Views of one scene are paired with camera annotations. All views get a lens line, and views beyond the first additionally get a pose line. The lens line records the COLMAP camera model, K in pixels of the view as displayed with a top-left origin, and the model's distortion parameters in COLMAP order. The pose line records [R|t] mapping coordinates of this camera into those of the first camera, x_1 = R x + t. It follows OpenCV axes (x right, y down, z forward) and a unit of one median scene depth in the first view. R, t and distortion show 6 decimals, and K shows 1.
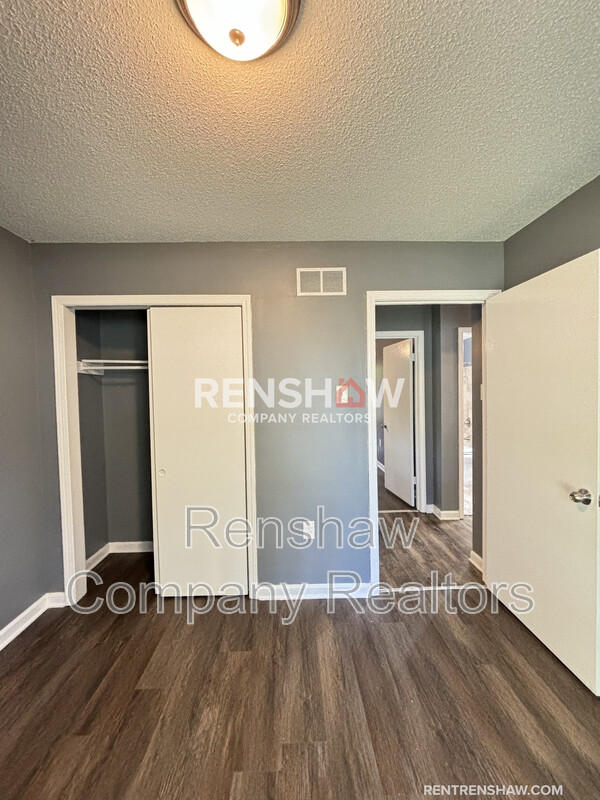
lens RADIAL K [[328.5, 0, 300.0], [0, 328.5, 400.0], [0, 0, 1]] dist [0.020265, 0.000174]
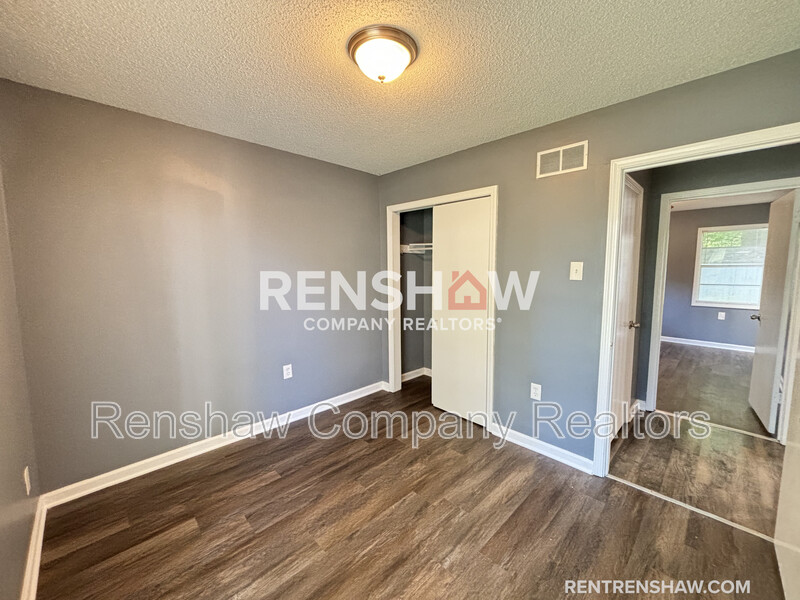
lens RADIAL K [[322.2, 0, 400.0], [0, 322.2, 300.0], [0, 0, 1]] dist [0.002911, 0.000580]
pose [[0.690130, 0.091073, -0.717932, 0.481044], [-0.030863, 0.994851, 0.096533, -0.008077], [0.723027, -0.044463, 0.689387, -0.074632]]
